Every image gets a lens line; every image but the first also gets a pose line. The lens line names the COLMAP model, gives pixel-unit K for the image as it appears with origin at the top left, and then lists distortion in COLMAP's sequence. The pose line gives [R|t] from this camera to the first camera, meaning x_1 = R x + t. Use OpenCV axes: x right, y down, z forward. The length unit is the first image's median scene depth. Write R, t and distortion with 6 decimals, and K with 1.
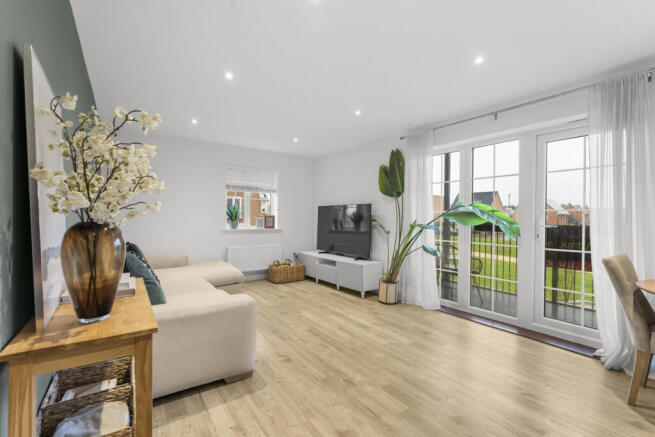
lens RADIAL K [[291.6, 0, 324.8], [0, 291.6, 220.6], [0, 0, 1]] dist [-0.000182, -0.000258]
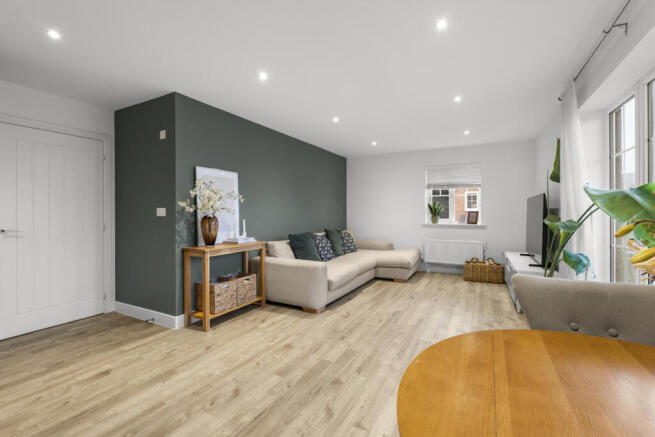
lens RADIAL K [[291.6, 0, 331.5], [0, 291.6, 214.4], [0, 0, 1]] dist [-0.000182, -0.000258]
pose [[0.460372, -0.004174, -0.887716, 0.959945], [-0.002543, 0.999979, -0.006020, 0.002907], [0.887722, 0.005029, 0.460352, 0.270185]]
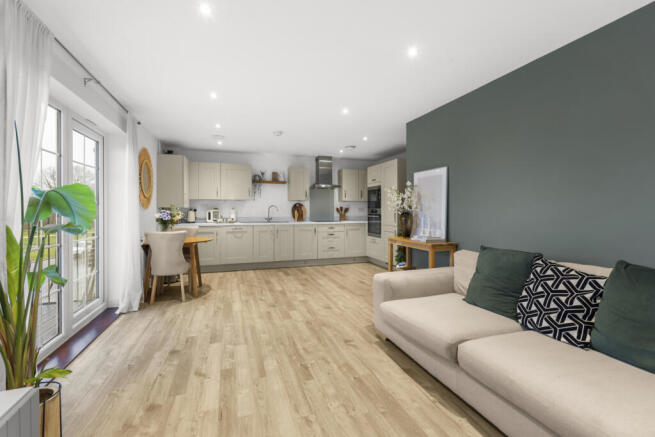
lens RADIAL K [[291.6, 0, 326.1], [0, 291.6, 213.0], [0, 0, 1]] dist [-0.000182, -0.000258]
pose [[-0.961242, -0.009786, 0.275533, -0.310116], [-0.005024, 0.999826, 0.017985, -0.020101], [-0.275661, 0.015903, -0.961123, 1.849314]]
